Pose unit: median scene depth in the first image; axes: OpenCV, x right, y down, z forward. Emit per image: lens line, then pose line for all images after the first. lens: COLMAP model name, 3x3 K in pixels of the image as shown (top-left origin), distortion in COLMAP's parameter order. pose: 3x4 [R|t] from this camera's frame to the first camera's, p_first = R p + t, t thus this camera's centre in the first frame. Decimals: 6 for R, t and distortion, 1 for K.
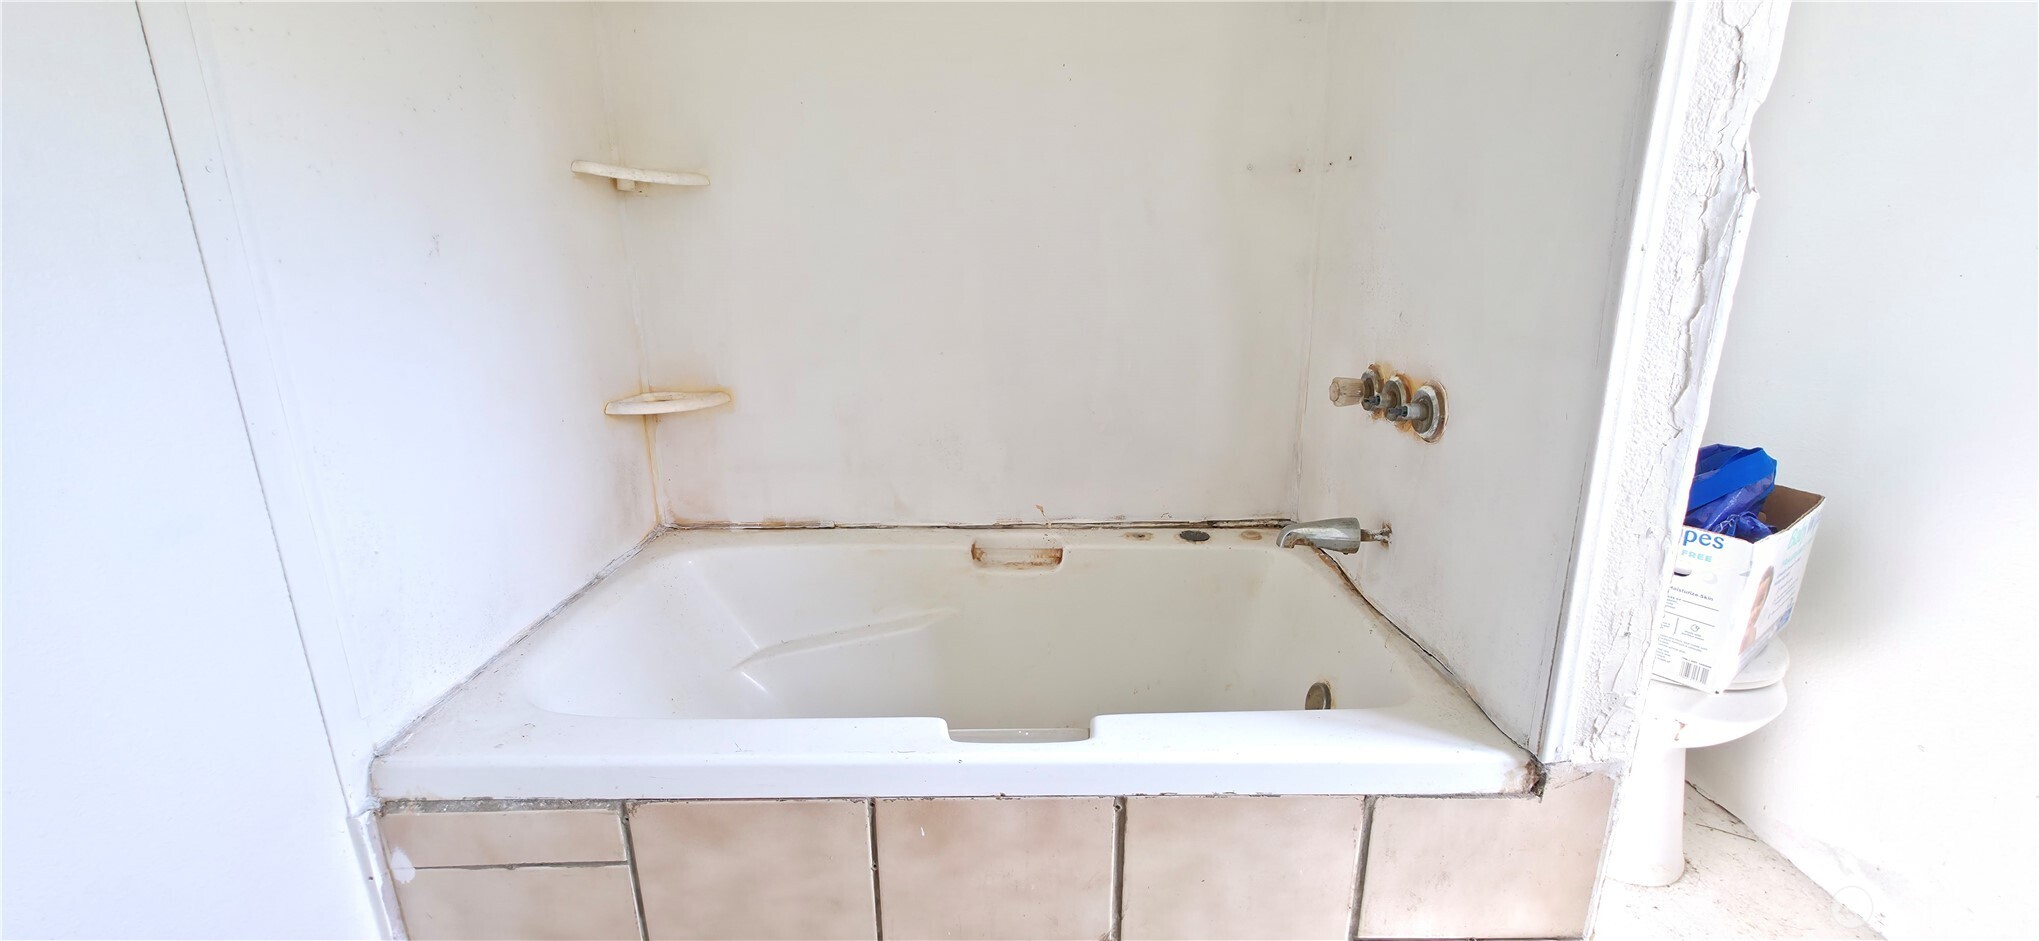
lens RADIAL K [[819.0, 0, 1019.9], [0, 819.0, 473.0], [0, 0, 1]] dist [0.003958, 0.000261]
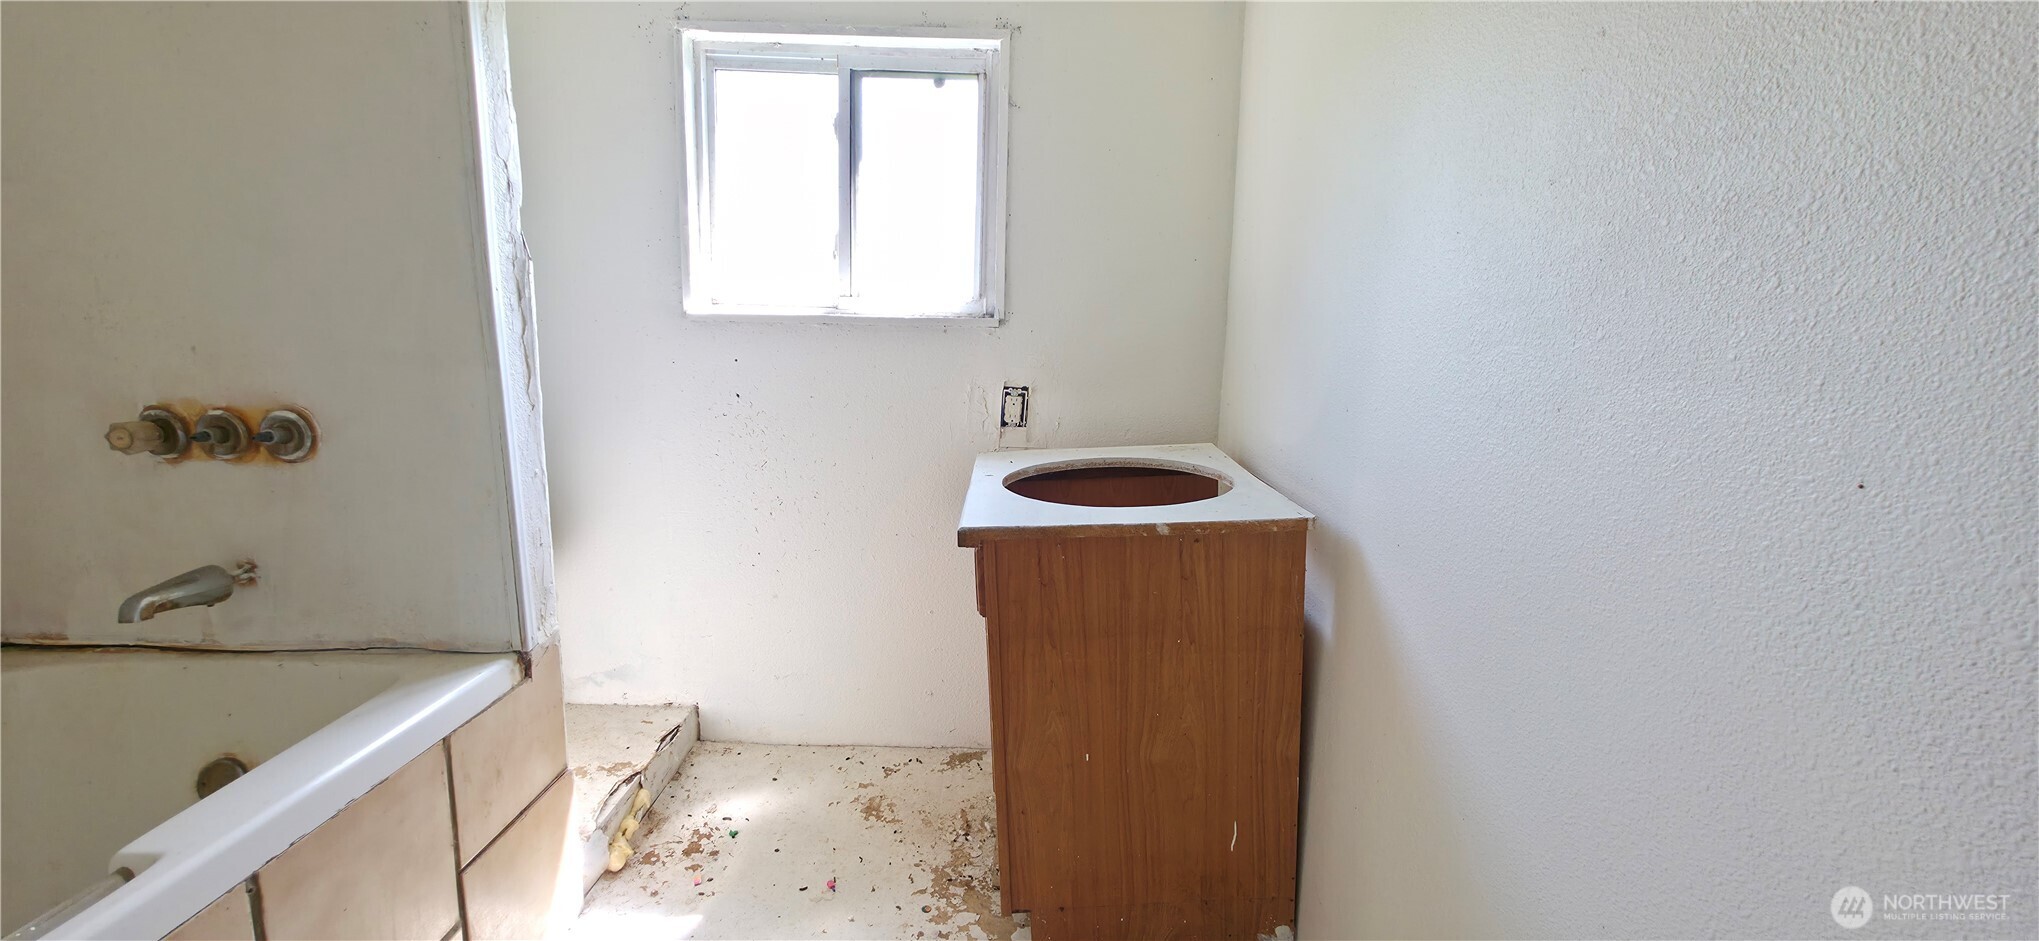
lens RADIAL K [[819.0, 0, 1016.7], [0, 819.0, 464.0], [0, 0, 1]] dist [0.003958, 0.000261]
pose [[-0.000217, -0.157347, 0.987543, -0.682510], [0.246254, 0.957124, 0.152554, 0.038517], [-0.969205, 0.243219, 0.038539, 0.061100]]
